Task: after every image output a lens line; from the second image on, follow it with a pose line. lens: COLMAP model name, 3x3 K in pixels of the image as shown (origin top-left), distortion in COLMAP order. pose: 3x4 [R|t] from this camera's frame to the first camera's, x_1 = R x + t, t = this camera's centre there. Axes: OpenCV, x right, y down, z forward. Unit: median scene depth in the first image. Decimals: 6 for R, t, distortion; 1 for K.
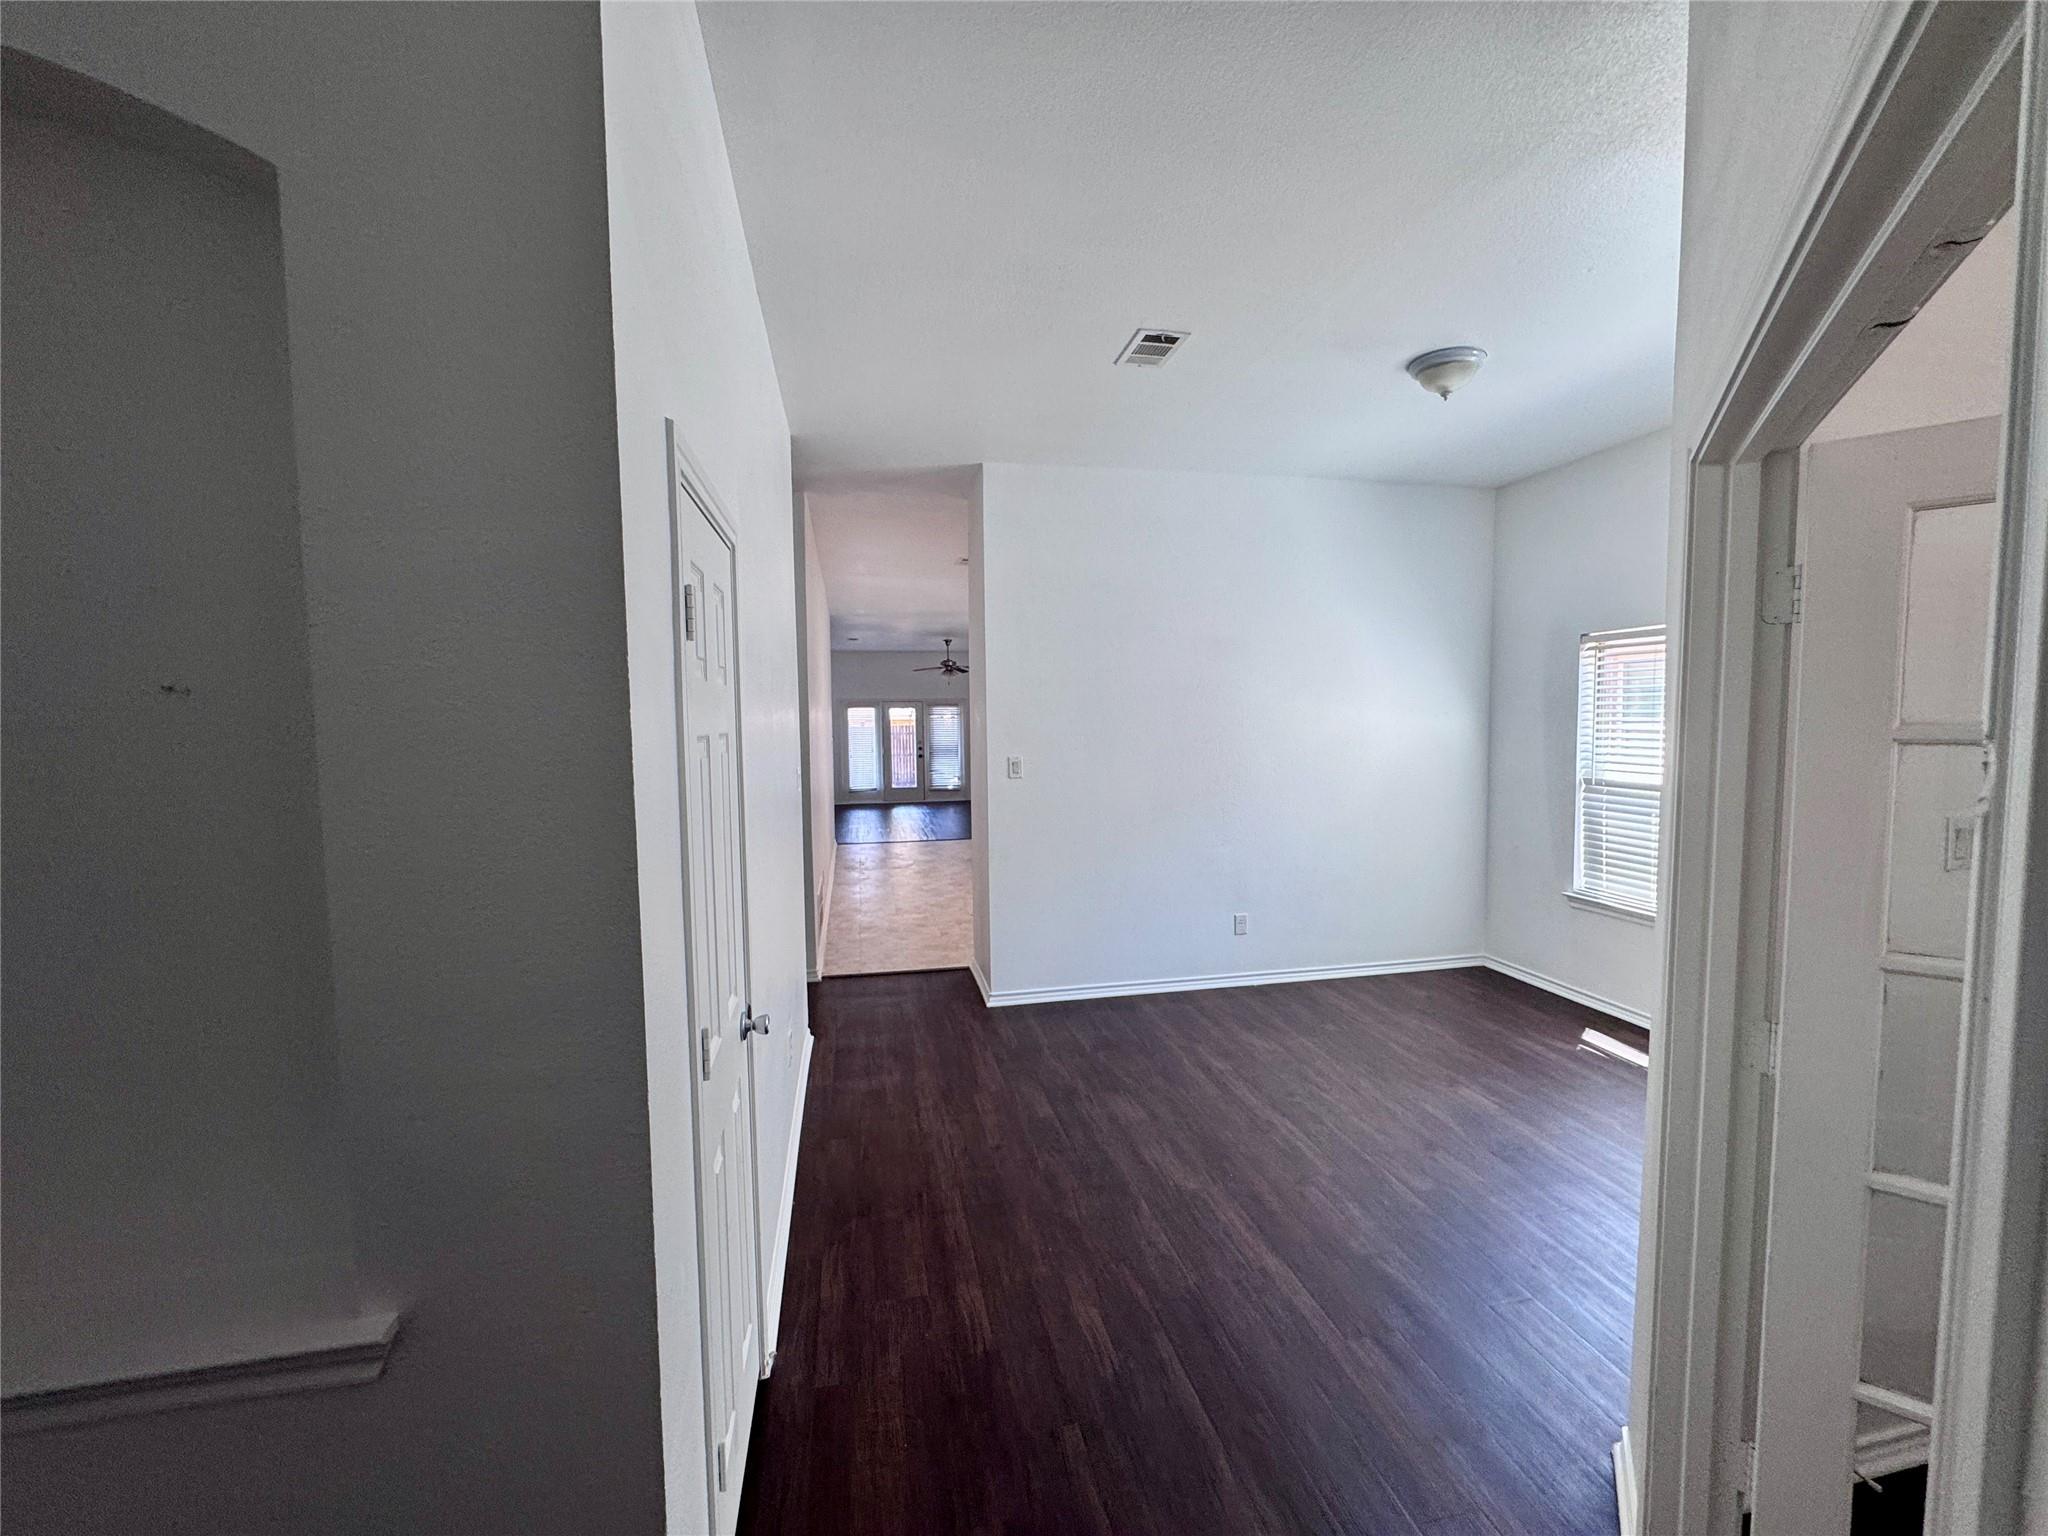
lens RADIAL K [[822.7, 0, 1024.0], [0, 822.7, 768.0], [0, 0, 1]] dist [-0.000194, 0.000194]
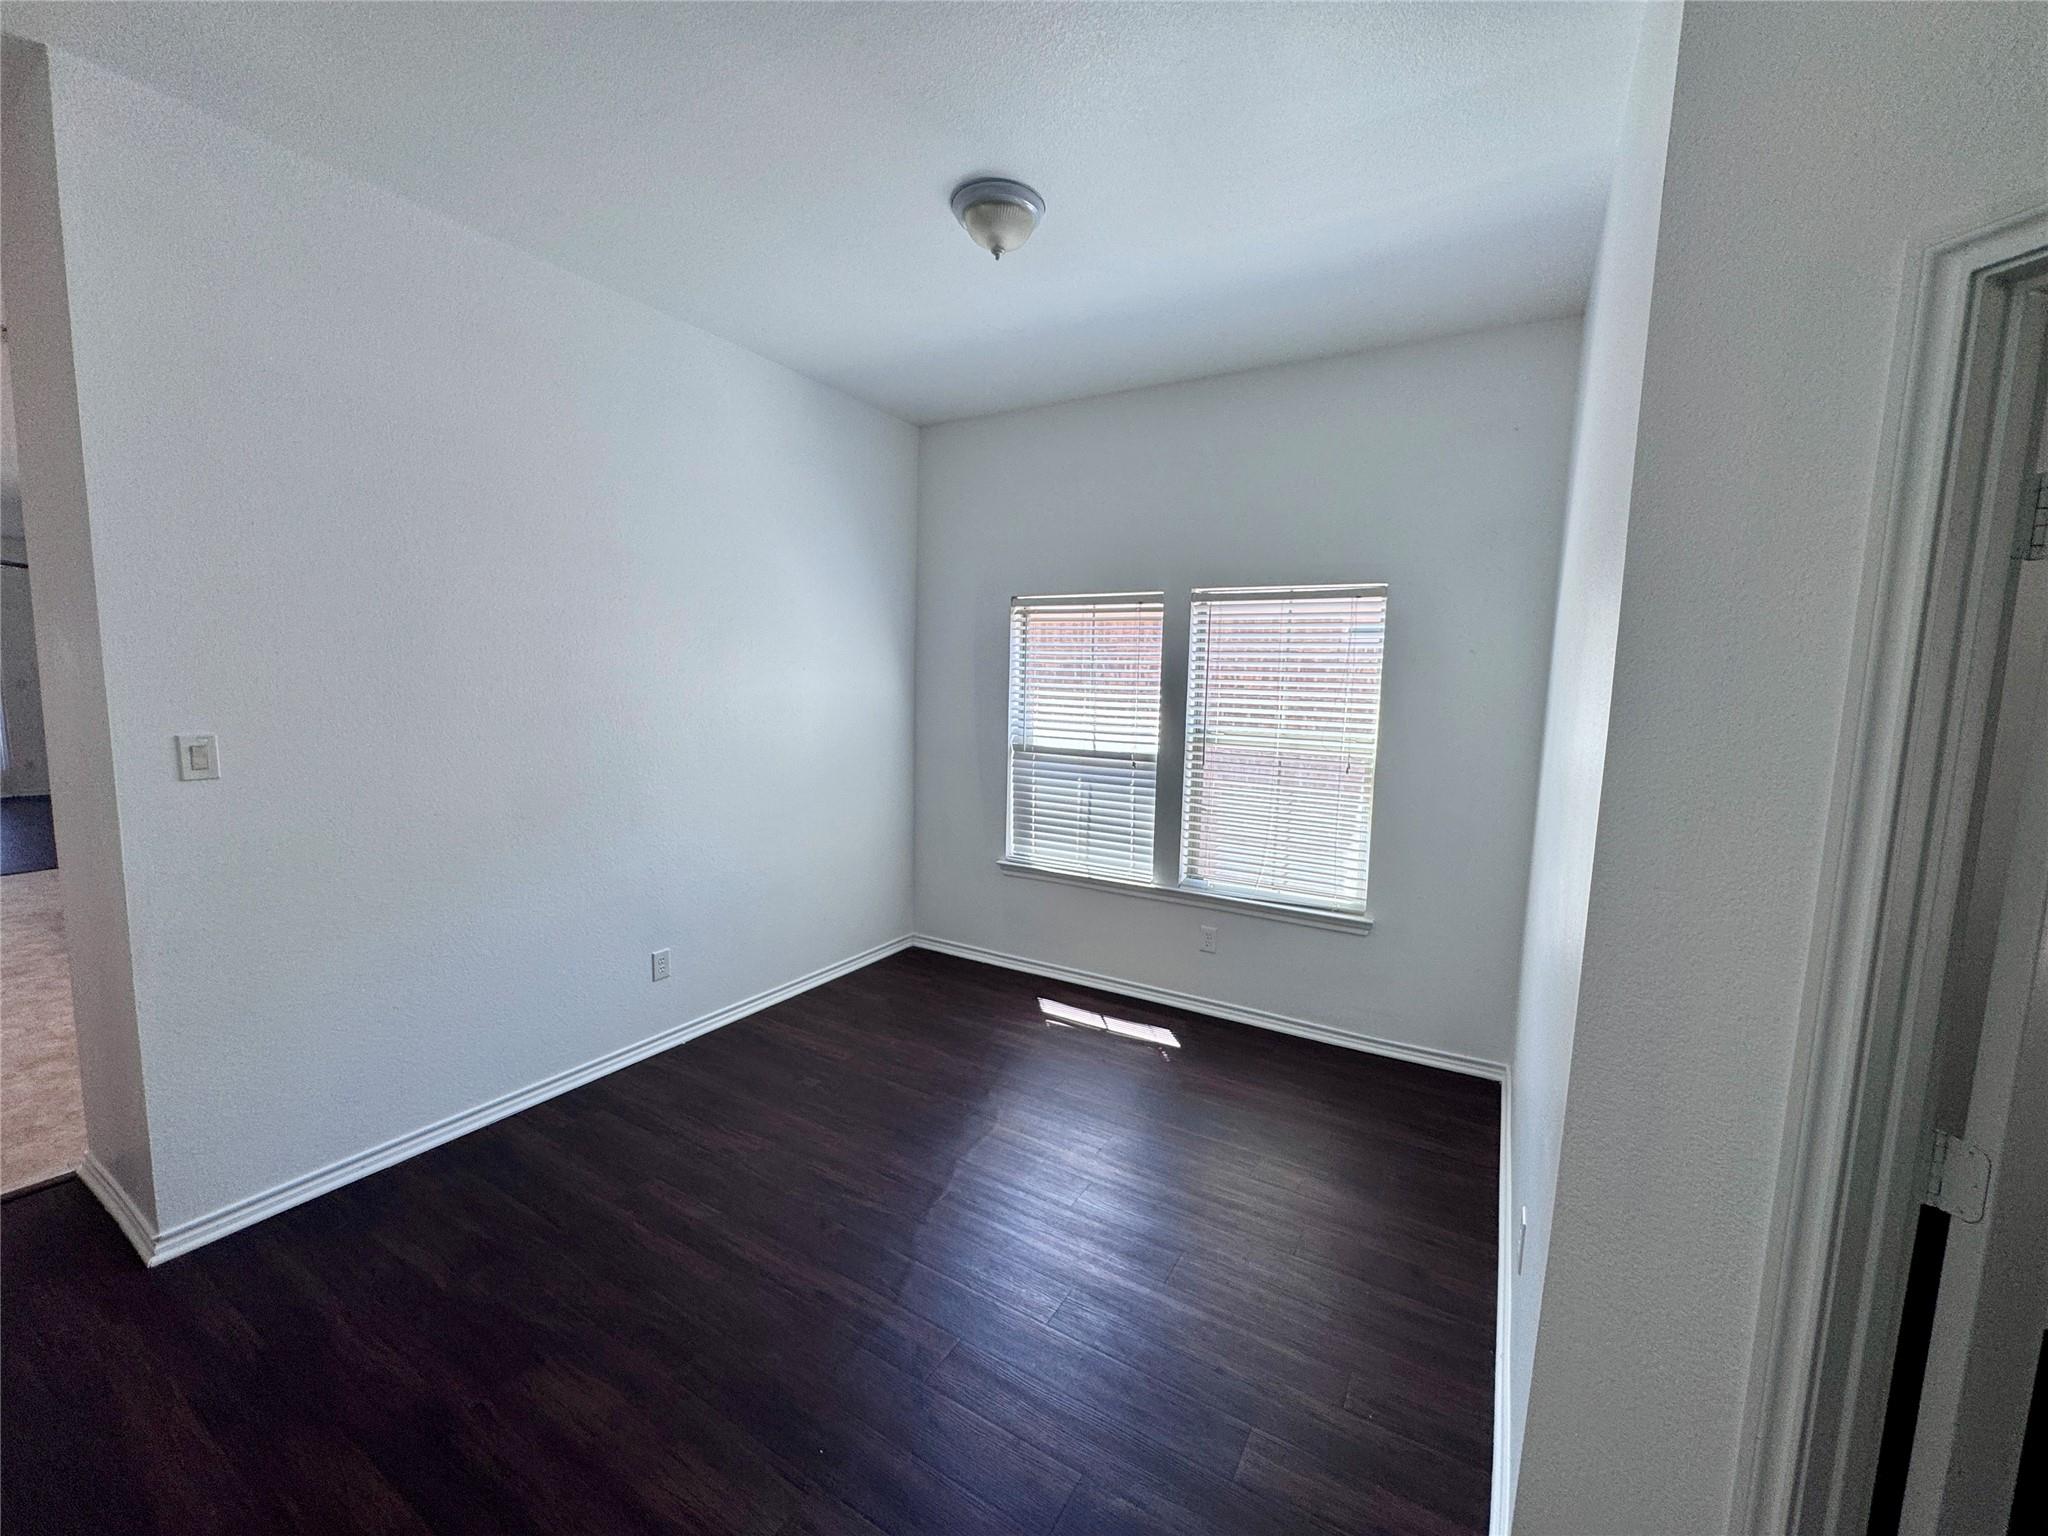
lens RADIAL K [[822.7, 0, 1024.0], [0, 822.7, 768.0], [0, 0, 1]] dist [-0.000194, 0.000194]
pose [[0.680292, -0.051051, 0.731161, -0.034666], [0.013017, 0.998256, 0.057588, -0.016249], [-0.732825, -0.029659, 0.679770, 0.324422]]
